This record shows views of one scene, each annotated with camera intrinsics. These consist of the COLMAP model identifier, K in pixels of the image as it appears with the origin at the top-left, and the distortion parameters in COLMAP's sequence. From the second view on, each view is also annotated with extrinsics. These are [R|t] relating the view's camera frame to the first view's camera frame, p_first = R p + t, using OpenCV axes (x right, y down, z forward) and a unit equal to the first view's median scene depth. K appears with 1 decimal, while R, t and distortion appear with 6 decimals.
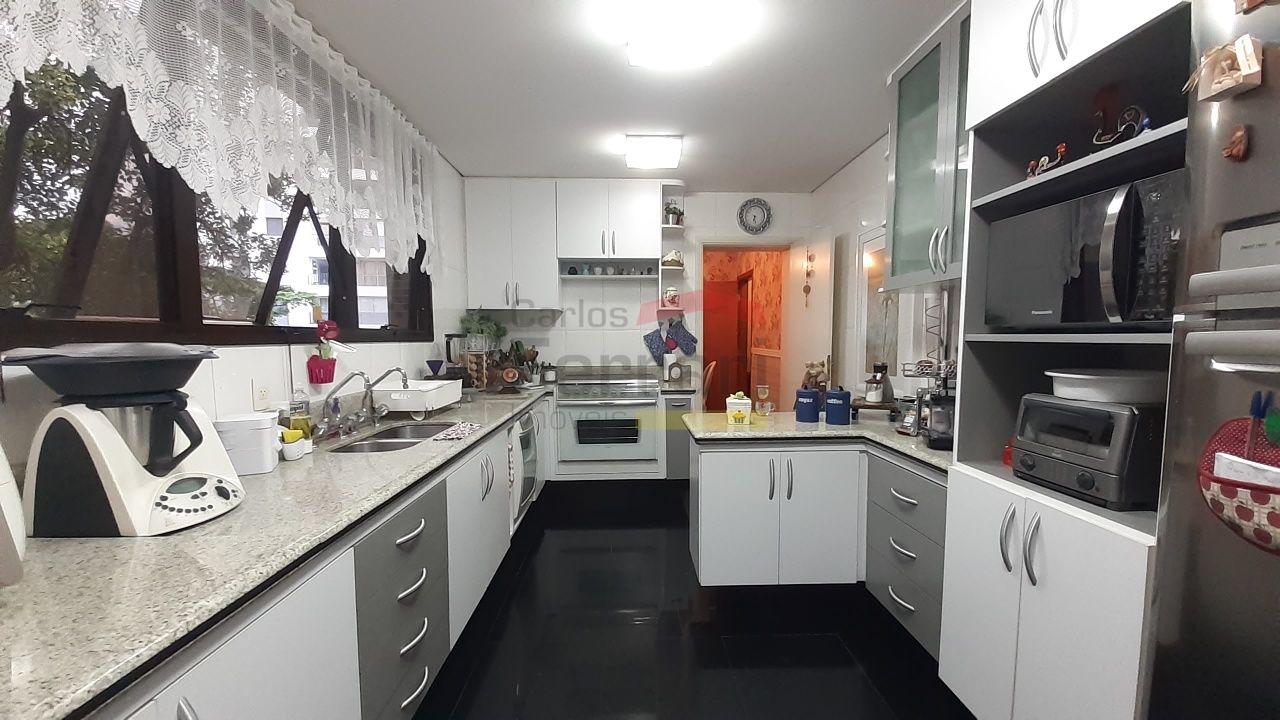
lens RADIAL K [[510.3, 0, 648.6], [0, 510.3, 379.0], [0, 0, 1]] dist [0.020712, -0.015548]
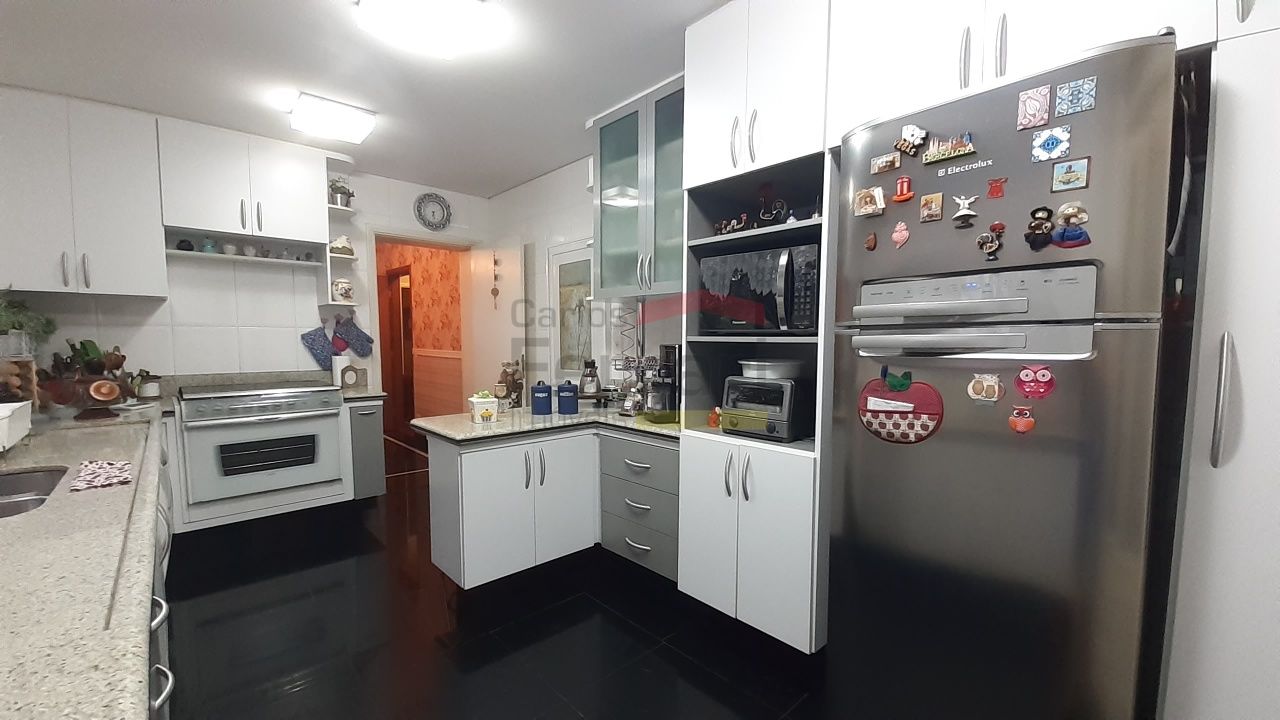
lens RADIAL K [[510.3, 0, 648.6], [0, 510.3, 379.0], [0, 0, 1]] dist [0.020712, -0.015548]
pose [[0.756985, -0.045894, 0.651819, -0.151285], [0.046977, 0.998772, 0.015767, 0.000480], [-0.651742, 0.018685, 0.758211, 0.009394]]
